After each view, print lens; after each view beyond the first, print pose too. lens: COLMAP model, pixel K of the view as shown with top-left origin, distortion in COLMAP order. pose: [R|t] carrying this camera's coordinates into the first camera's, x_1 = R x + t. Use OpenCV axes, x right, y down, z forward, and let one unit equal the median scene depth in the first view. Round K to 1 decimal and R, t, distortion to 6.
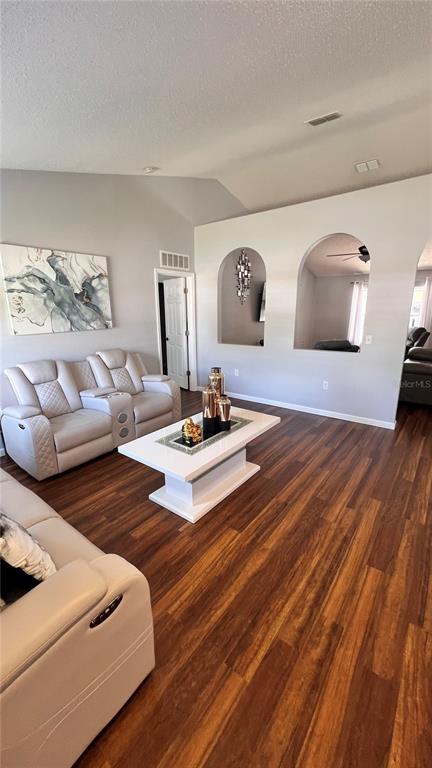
lens RADIAL K [[302.9, 0, 218.6], [0, 302.9, 384.0], [0, 0, 1]] dist [0.001589, 0.000068]
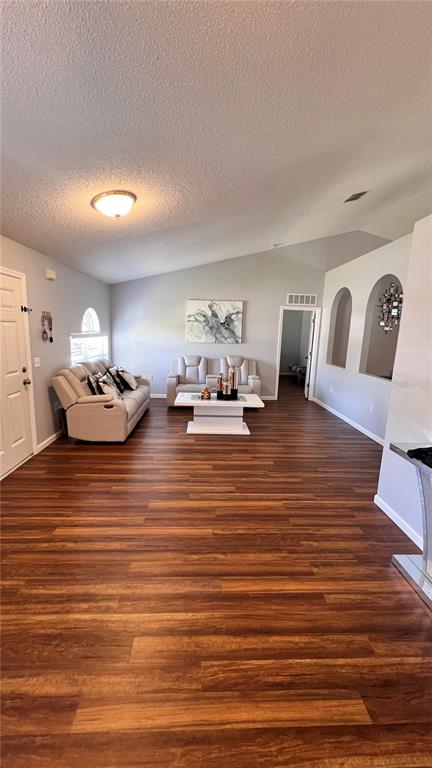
lens RADIAL K [[302.9, 0, 215.3], [0, 302.9, 380.1], [0, 0, 1]] dist [0.001589, 0.000068]
pose [[0.648362, 0.157475, -0.744868, 0.872520], [-0.224646, 0.974384, 0.010458, 0.022837], [0.727434, 0.160551, 0.667130, -0.166130]]
